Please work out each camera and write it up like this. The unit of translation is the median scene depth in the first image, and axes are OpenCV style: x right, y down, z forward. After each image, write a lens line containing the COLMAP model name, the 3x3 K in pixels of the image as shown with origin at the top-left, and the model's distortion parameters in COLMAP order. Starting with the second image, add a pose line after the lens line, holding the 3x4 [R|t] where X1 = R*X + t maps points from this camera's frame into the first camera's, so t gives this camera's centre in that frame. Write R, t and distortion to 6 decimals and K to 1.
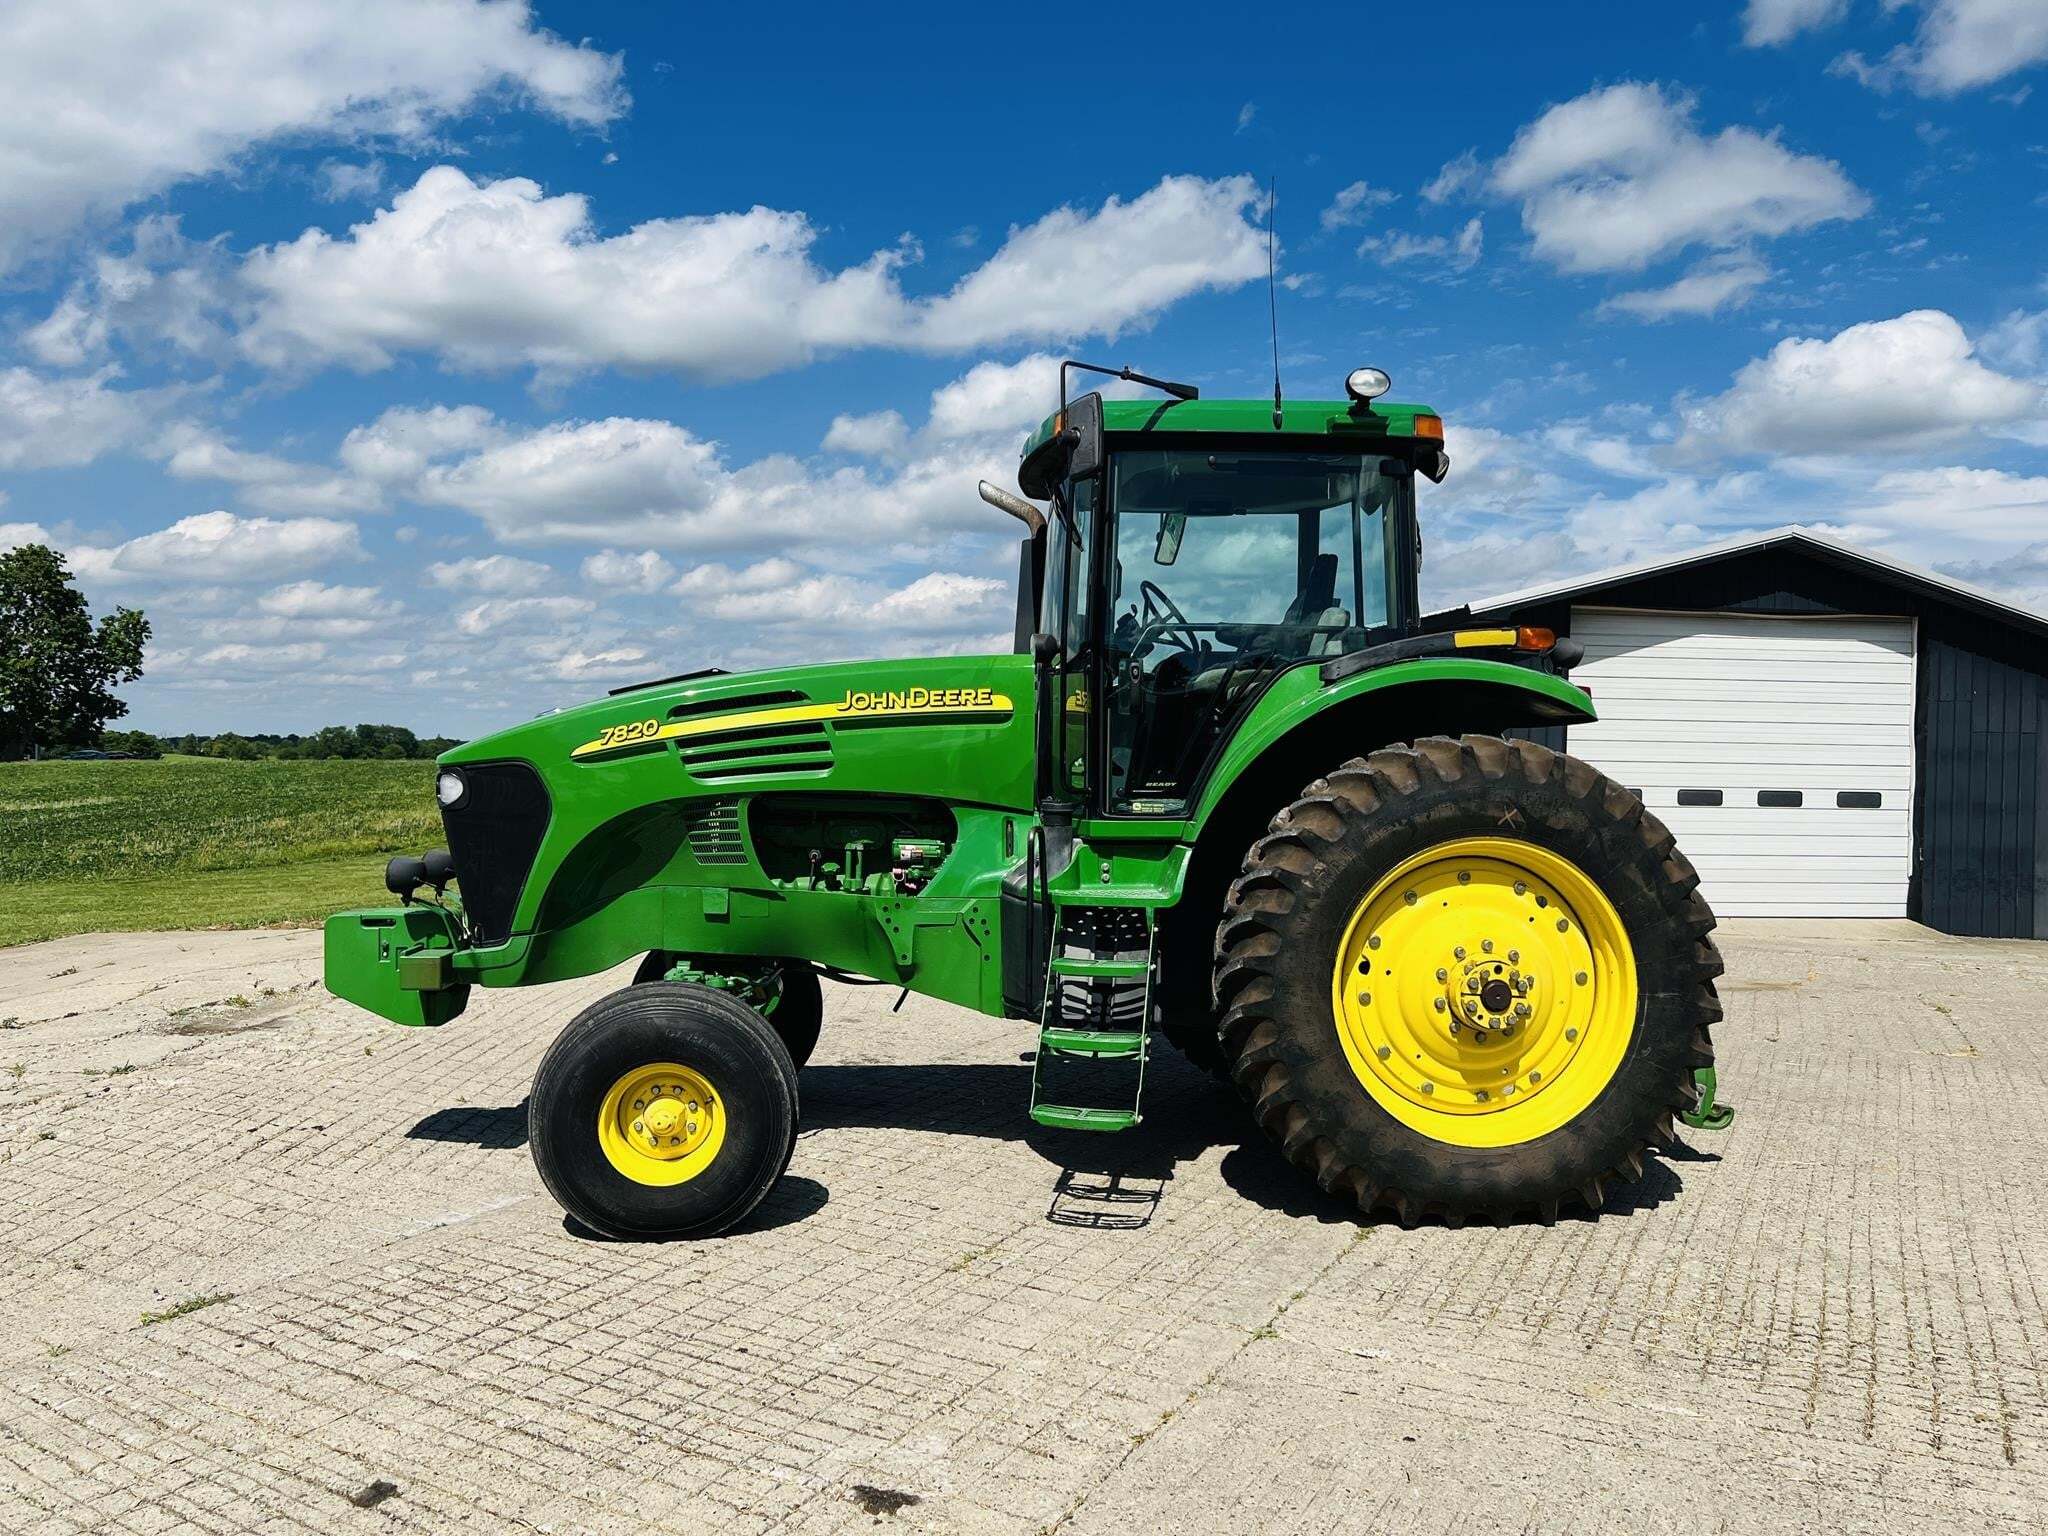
lens RADIAL K [[1538.8, 0, 1020.7], [0, 1538.8, 799.8], [0, 0, 1]] dist [0.059302, -0.063620]
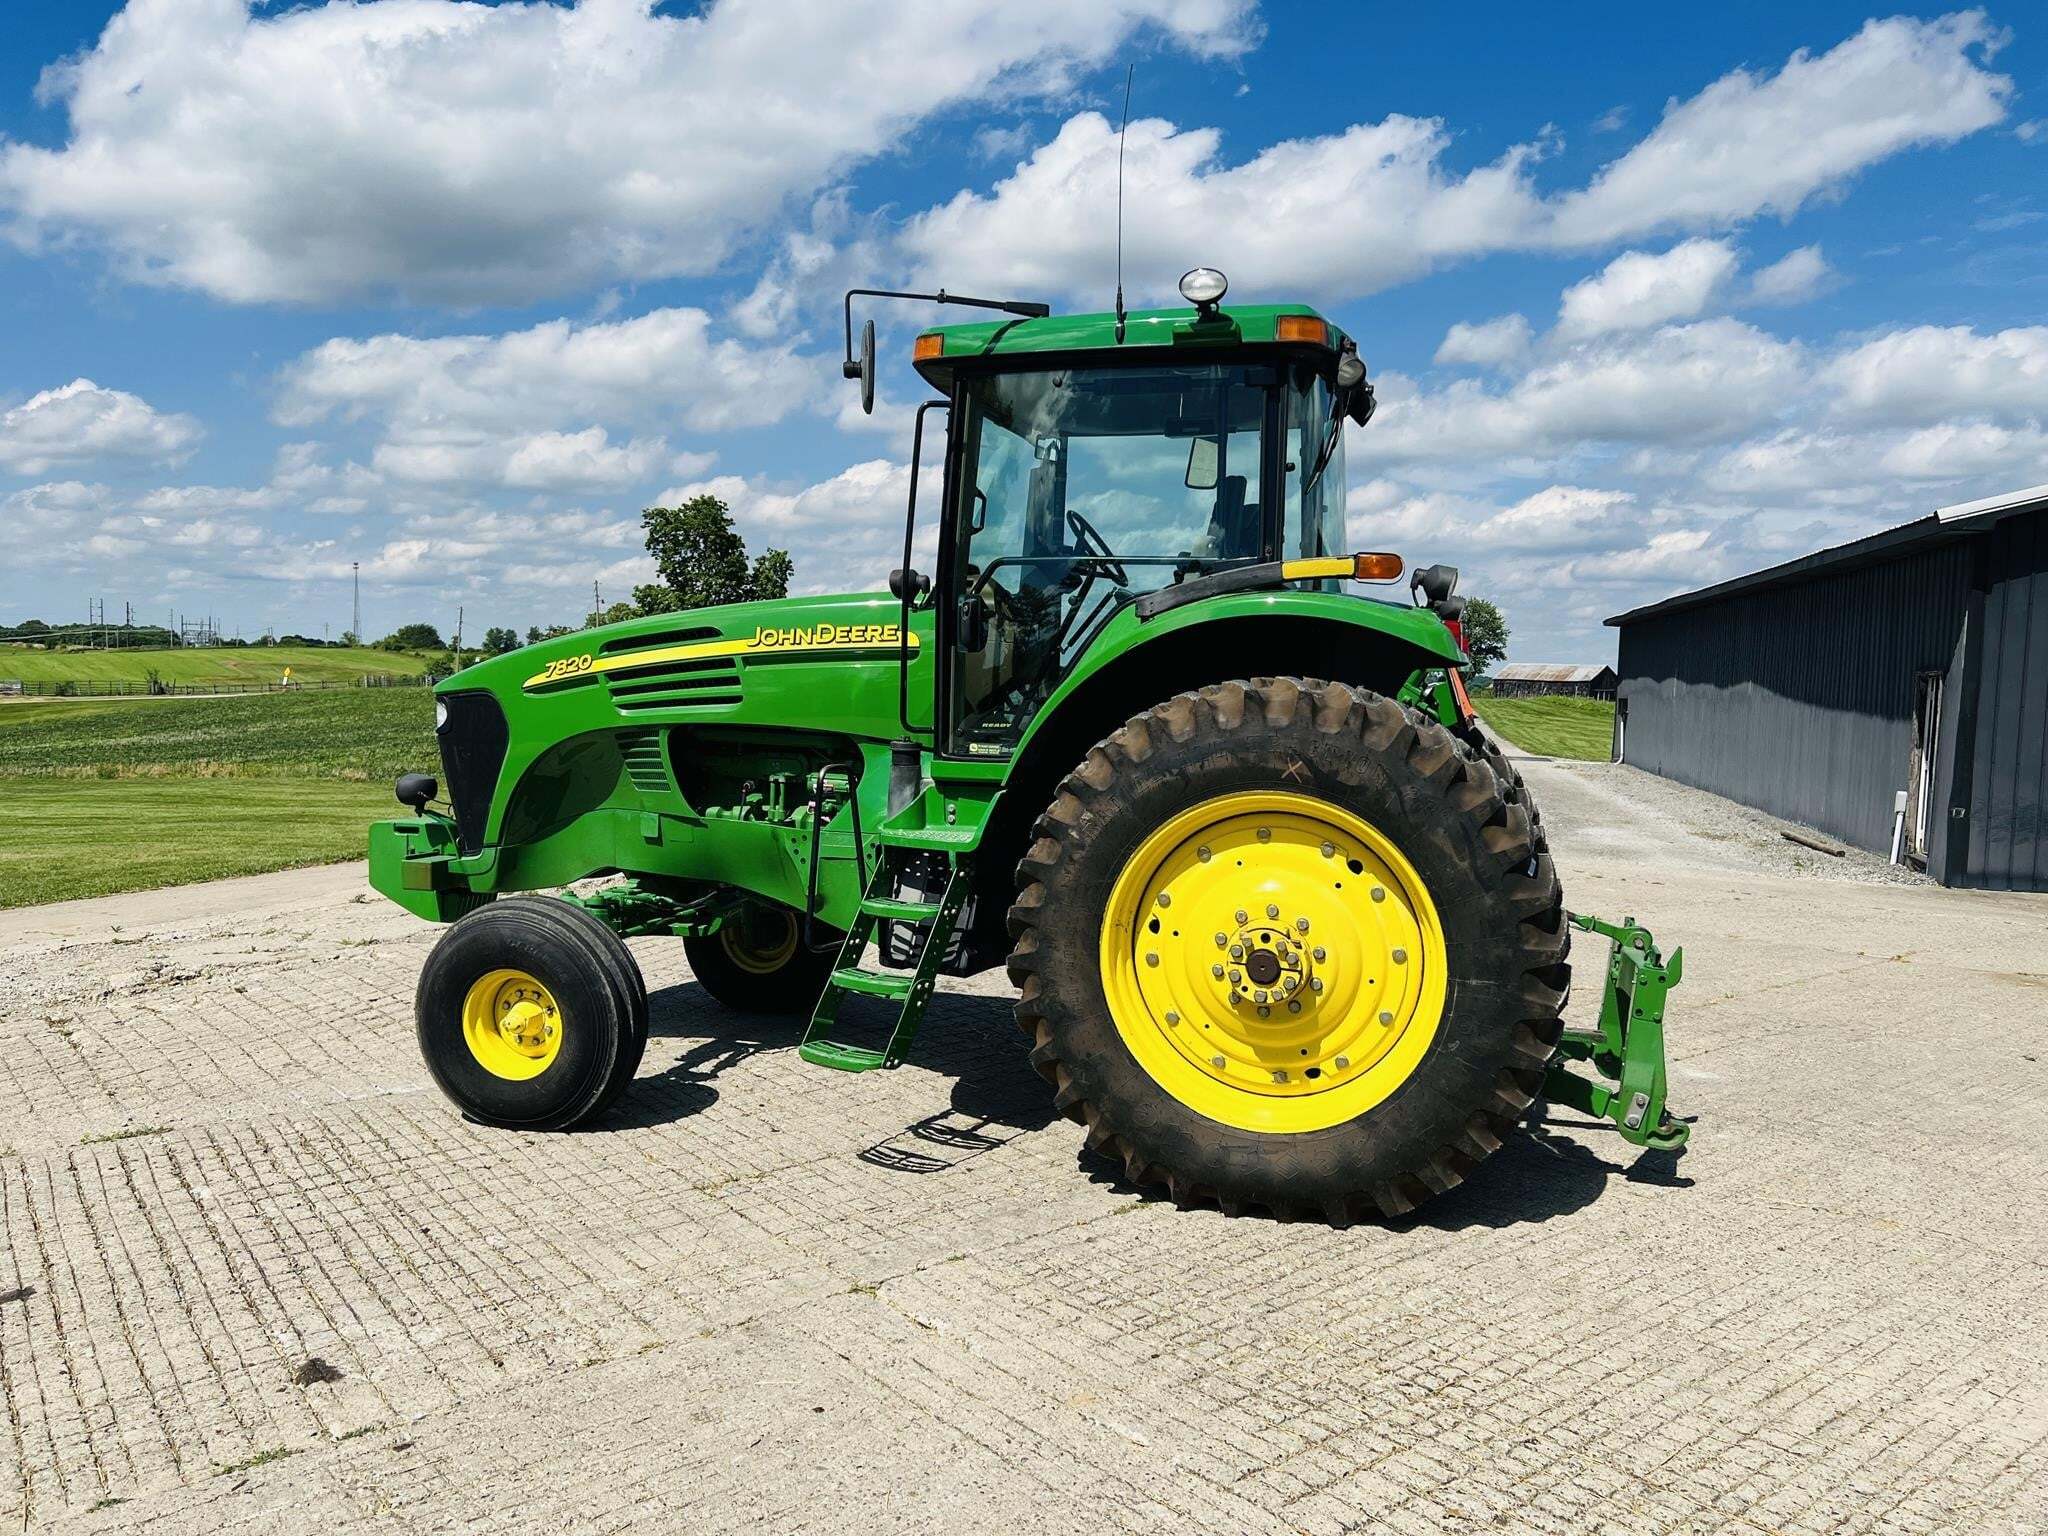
lens RADIAL K [[1538.8, 0, 1019.2], [0, 1538.8, 796.8], [0, 0, 1]] dist [0.059302, -0.063620]
pose [[0.927957, 0.037784, -0.370767, 0.352533], [-0.020844, 0.998552, 0.049591, -0.009975], [0.372104, -0.038290, 0.927401, 0.081798]]
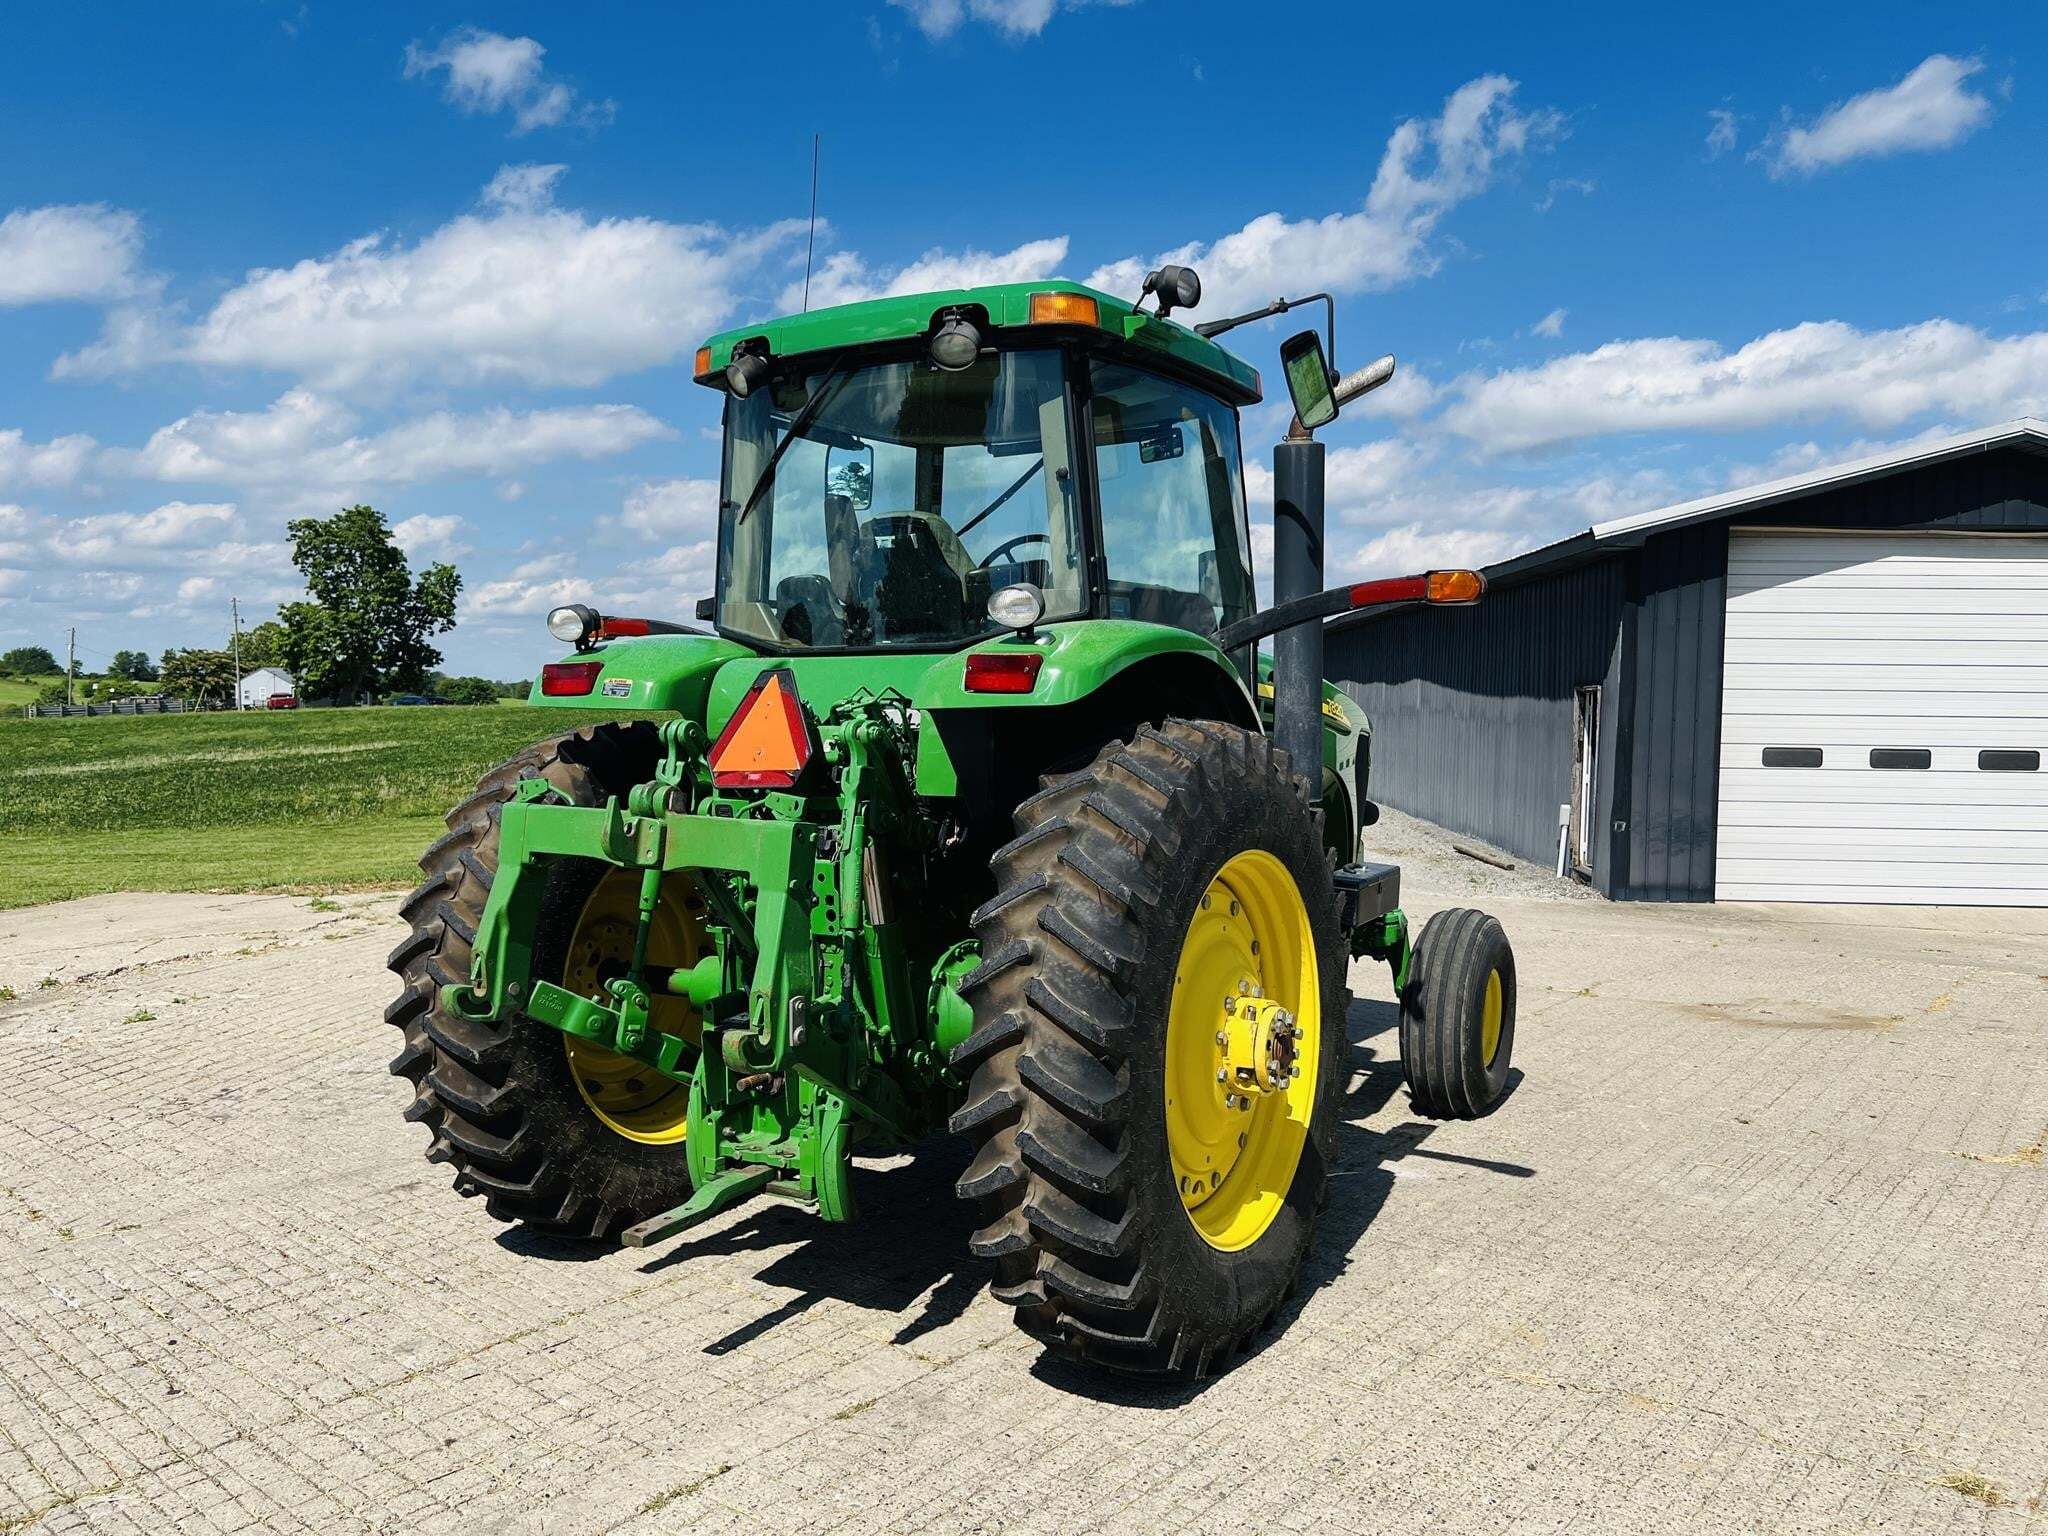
lens RADIAL K [[1538.8, 0, 1032.2], [0, 1538.8, 797.9], [0, 0, 1]] dist [0.059302, -0.063620]
pose [[0.983326, 0.007702, -0.181689, 0.345857], [-0.000969, 0.999311, 0.037116, -0.026778], [0.181850, -0.036321, 0.982655, 0.280251]]
